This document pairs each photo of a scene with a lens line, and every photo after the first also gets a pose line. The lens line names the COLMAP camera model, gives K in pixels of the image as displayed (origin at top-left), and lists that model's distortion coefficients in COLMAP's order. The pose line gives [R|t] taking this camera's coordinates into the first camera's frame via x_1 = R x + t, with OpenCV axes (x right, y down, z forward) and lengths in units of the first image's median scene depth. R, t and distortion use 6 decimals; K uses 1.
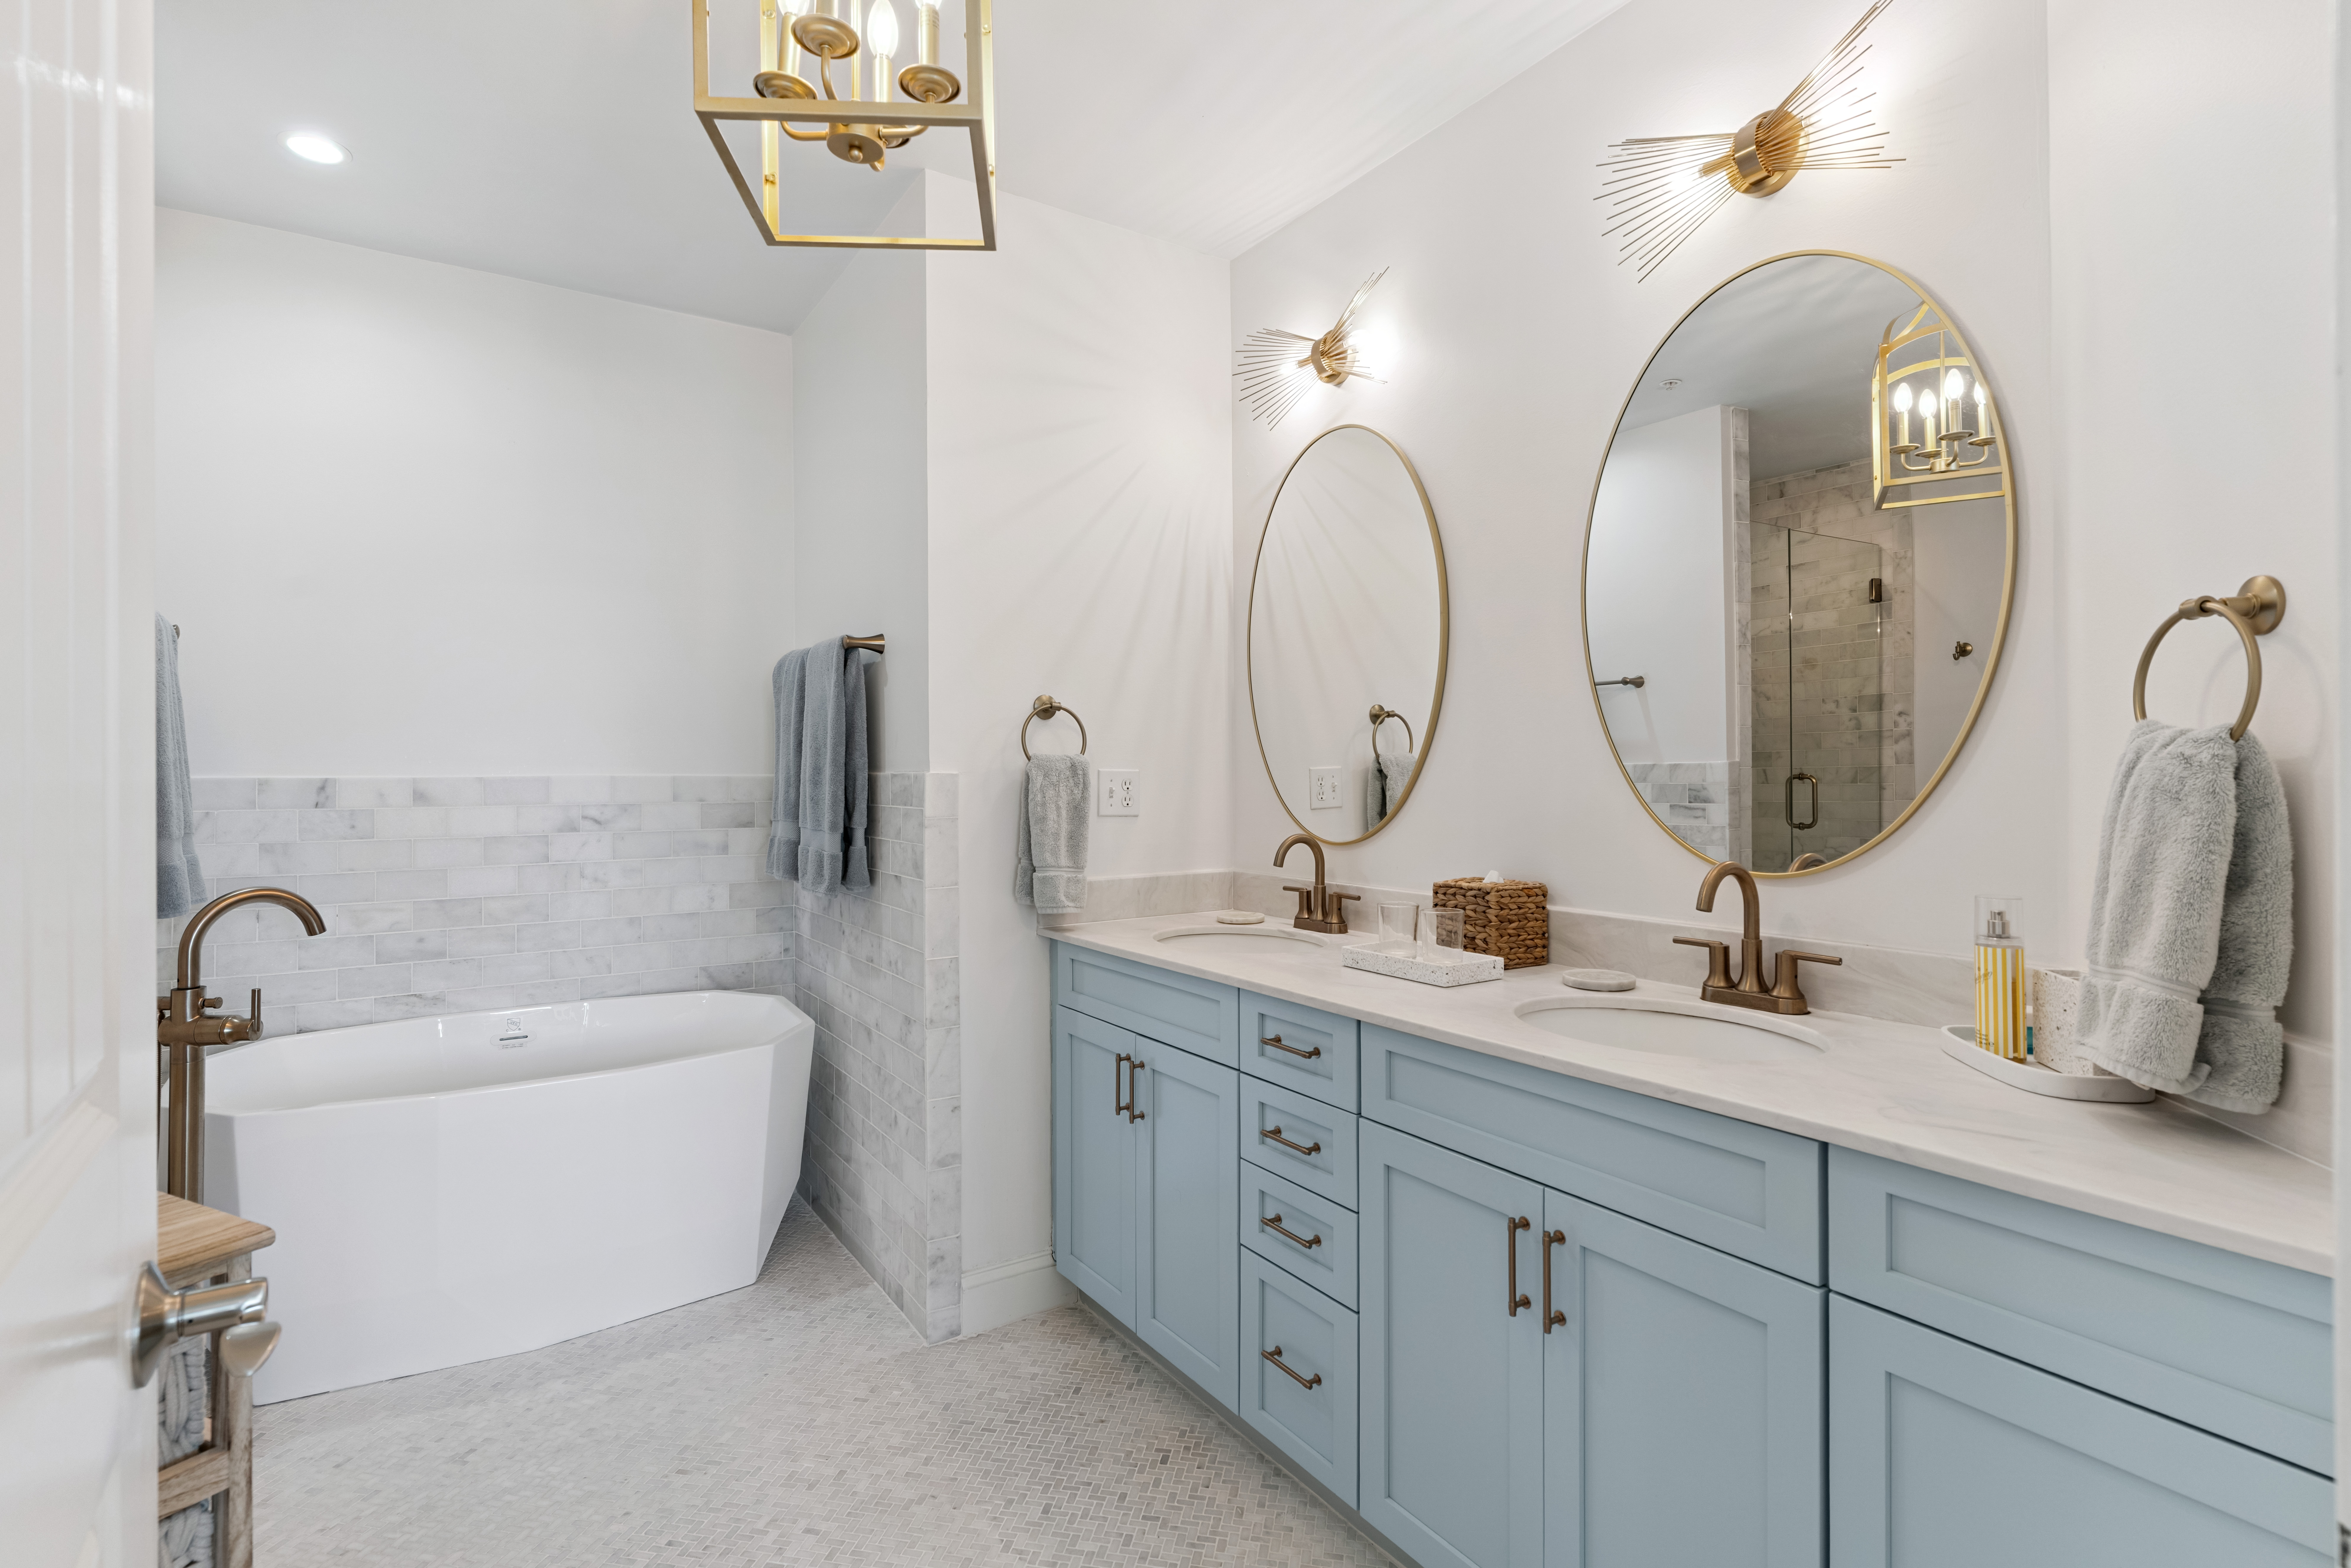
lens RADIAL K [[1128.2, 0, 1167.1], [0, 1128.2, 764.9], [0, 0, 1]] dist [0.000892, 0.000945]
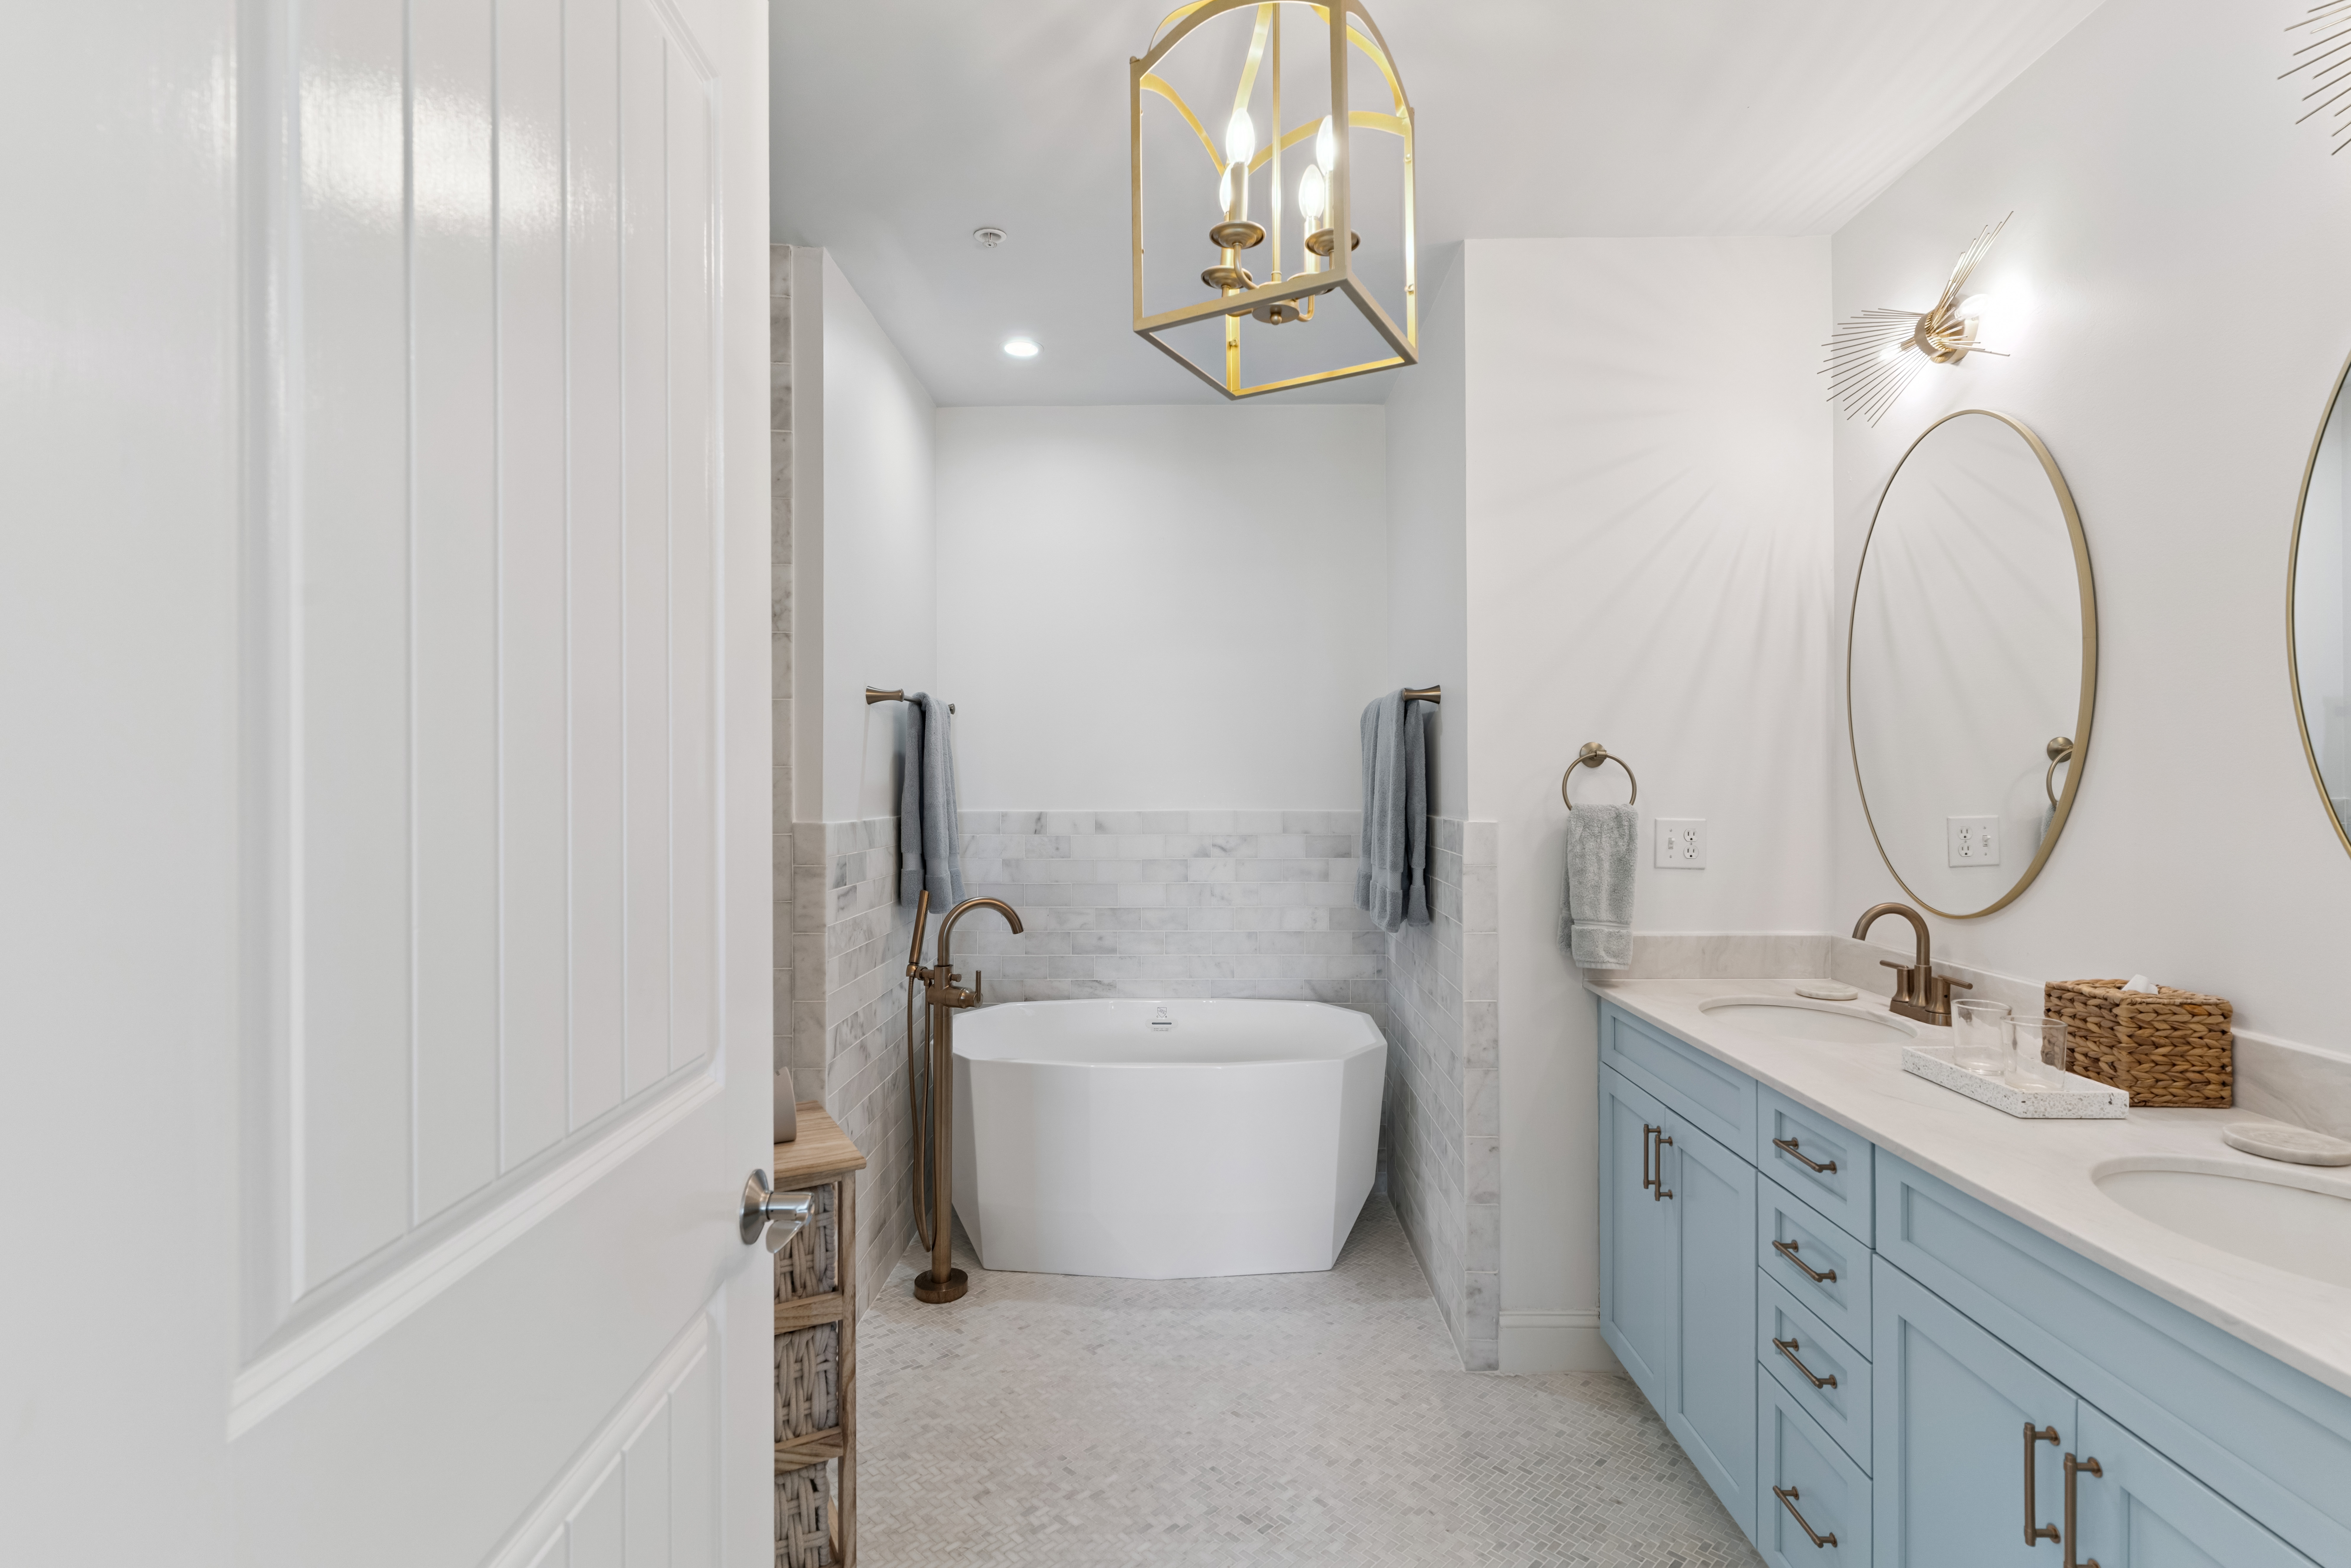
lens RADIAL K [[1120.2, 0, 1176.4], [0, 1120.2, 774.9], [0, 0, 1]] dist [0.001447, 0.000860]
pose [[0.826824, -0.000548, -0.562461, 0.149392], [0.002857, 0.999991, 0.003225, -0.040431], [0.562454, -0.004273, 0.826817, -0.004839]]
